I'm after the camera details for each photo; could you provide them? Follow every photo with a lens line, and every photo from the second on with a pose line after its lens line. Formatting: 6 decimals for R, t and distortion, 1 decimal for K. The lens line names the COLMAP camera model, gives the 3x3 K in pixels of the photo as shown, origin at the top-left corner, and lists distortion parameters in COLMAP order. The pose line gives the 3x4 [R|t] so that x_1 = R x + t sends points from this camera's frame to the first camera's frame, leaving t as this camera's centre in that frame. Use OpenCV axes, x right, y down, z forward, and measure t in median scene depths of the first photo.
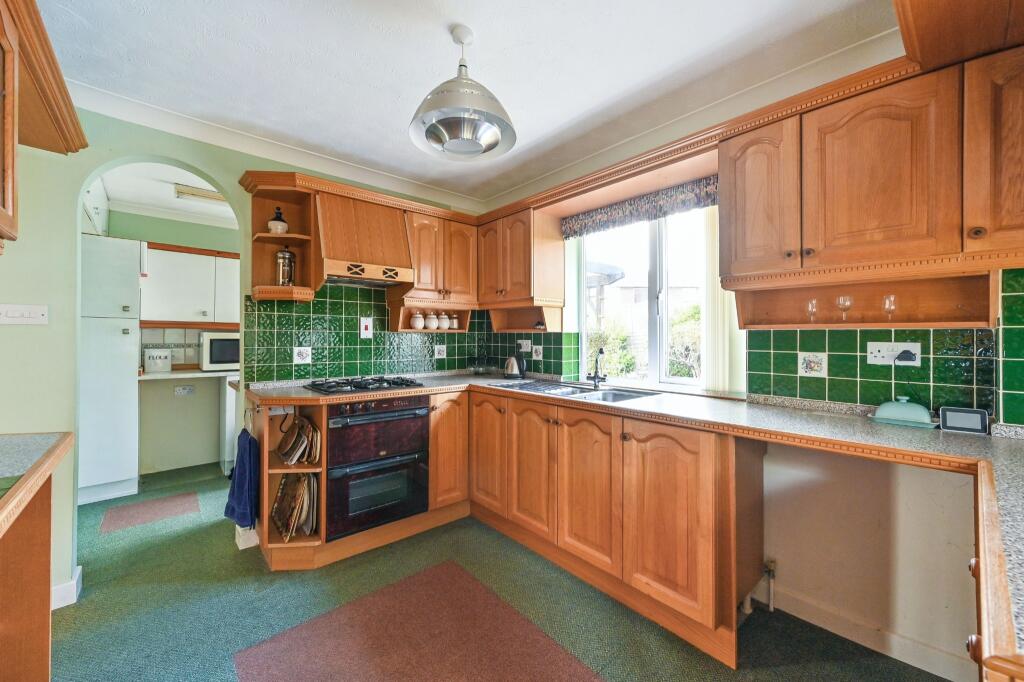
lens RADIAL K [[406.9, 0, 509.7], [0, 406.9, 335.7], [0, 0, 1]] dist [-0.001986, -0.000233]
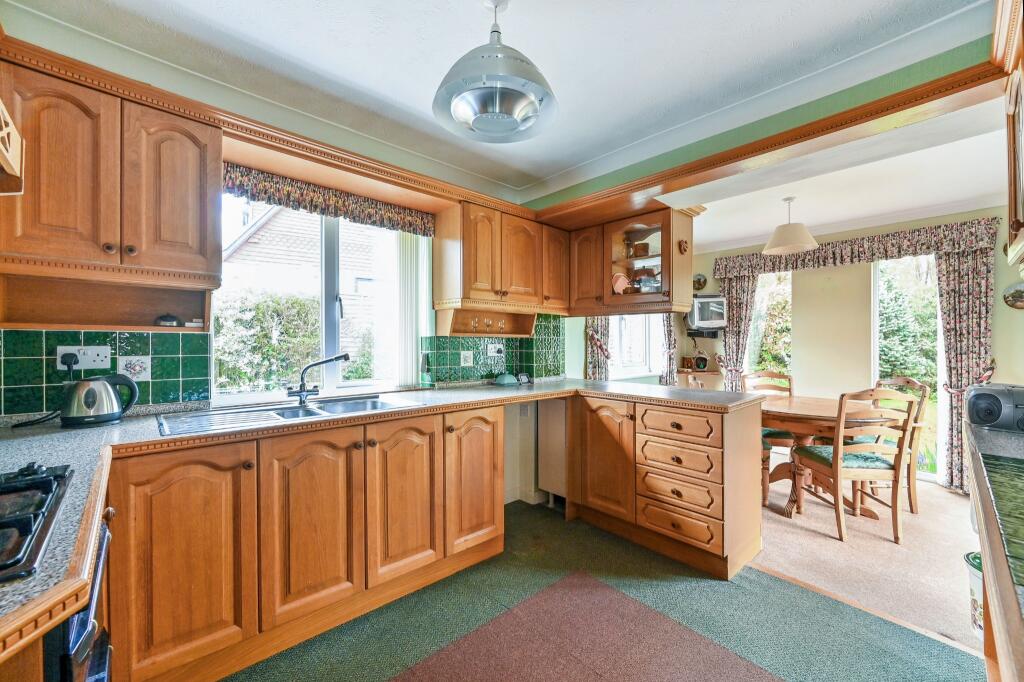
lens RADIAL K [[406.9, 0, 507.5], [0, 406.9, 342.6], [0, 0, 1]] dist [-0.001986, -0.000233]
pose [[-0.022553, -0.003654, 0.999739, -0.614420], [-0.006917, 0.999970, 0.003499, 0.000824], [-0.999722, -0.006837, -0.022577, 0.623133]]
